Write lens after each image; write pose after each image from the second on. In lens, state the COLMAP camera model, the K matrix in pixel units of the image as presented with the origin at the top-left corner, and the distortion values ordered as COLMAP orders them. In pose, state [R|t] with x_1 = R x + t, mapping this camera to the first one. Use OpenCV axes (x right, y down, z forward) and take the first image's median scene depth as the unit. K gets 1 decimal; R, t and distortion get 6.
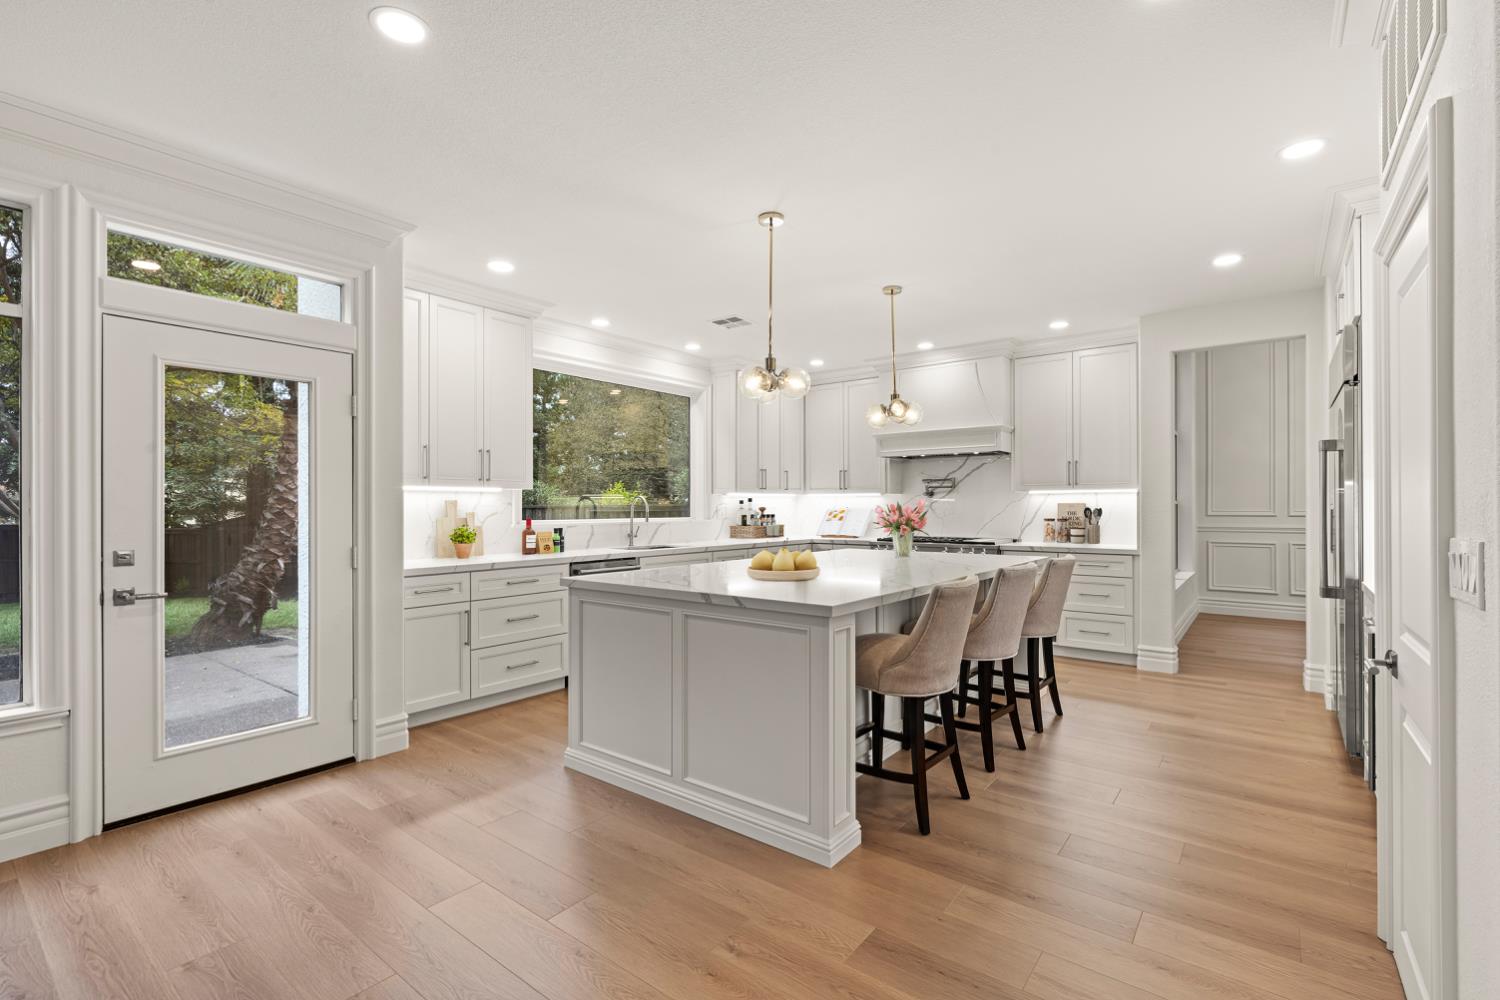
lens RADIAL K [[664.1, 0, 750.0], [0, 664.1, 500.0], [0, 0, 1]] dist [-0.001383, -0.000059]
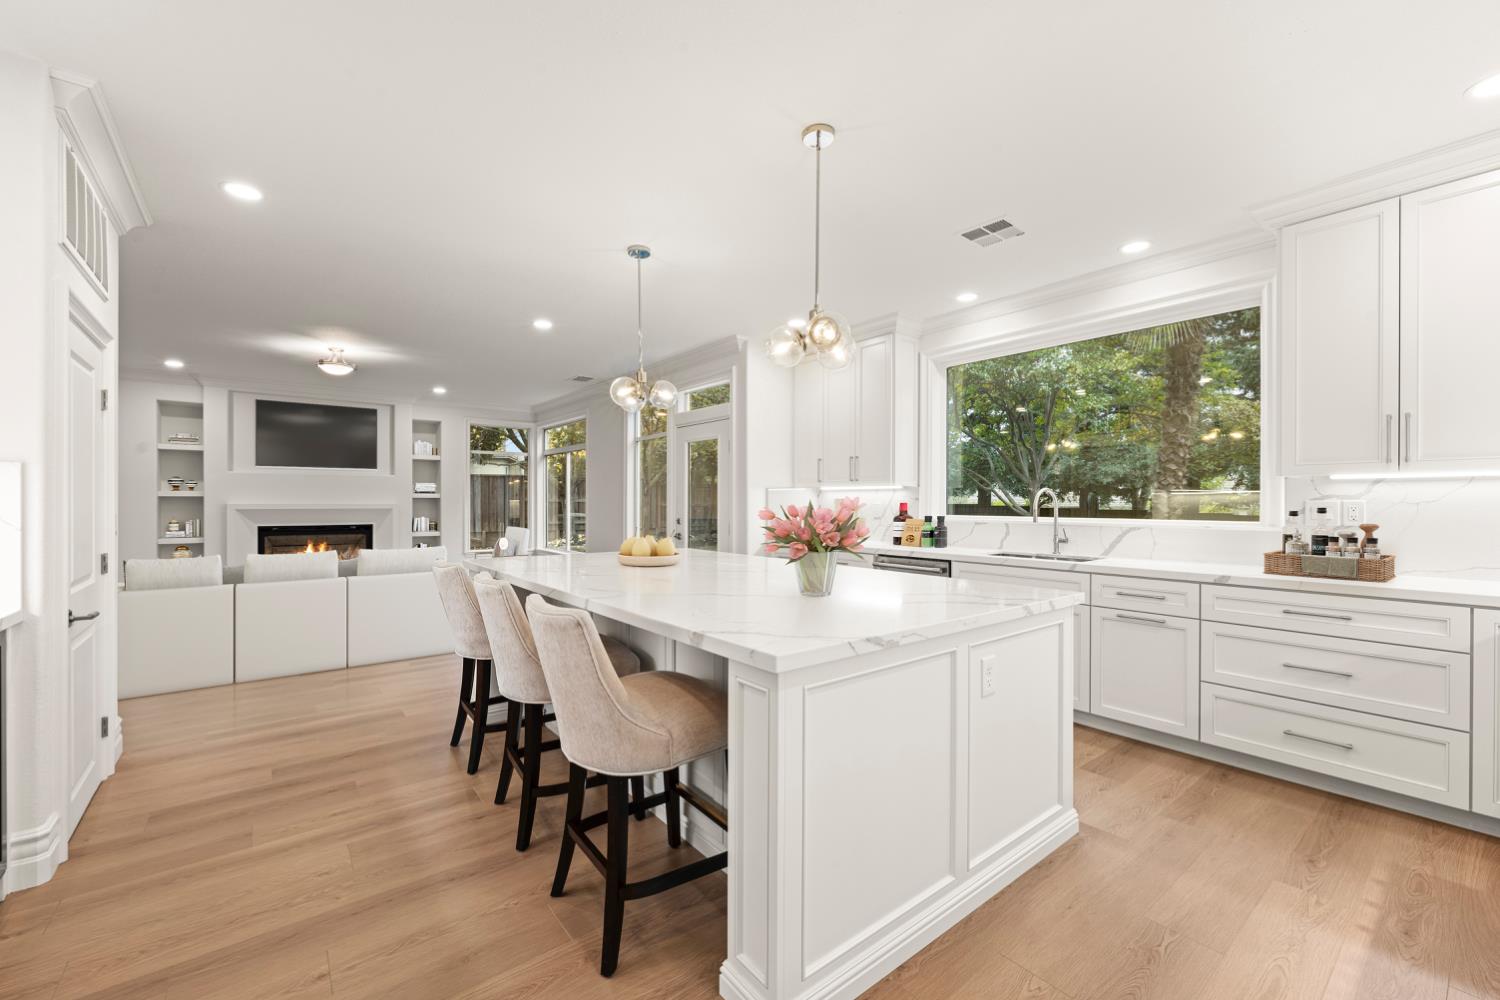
lens RADIAL K [[632.1, 0, 750.0], [0, 632.1, 500.0], [0, 0, 1]] dist [0.021599, -0.000073]
pose [[-0.252985, 0.001382, -0.967469, 1.242423], [0.004391, 0.999990, 0.000280, 0.008350], [0.967460, -0.004177, -0.252989, 1.749390]]
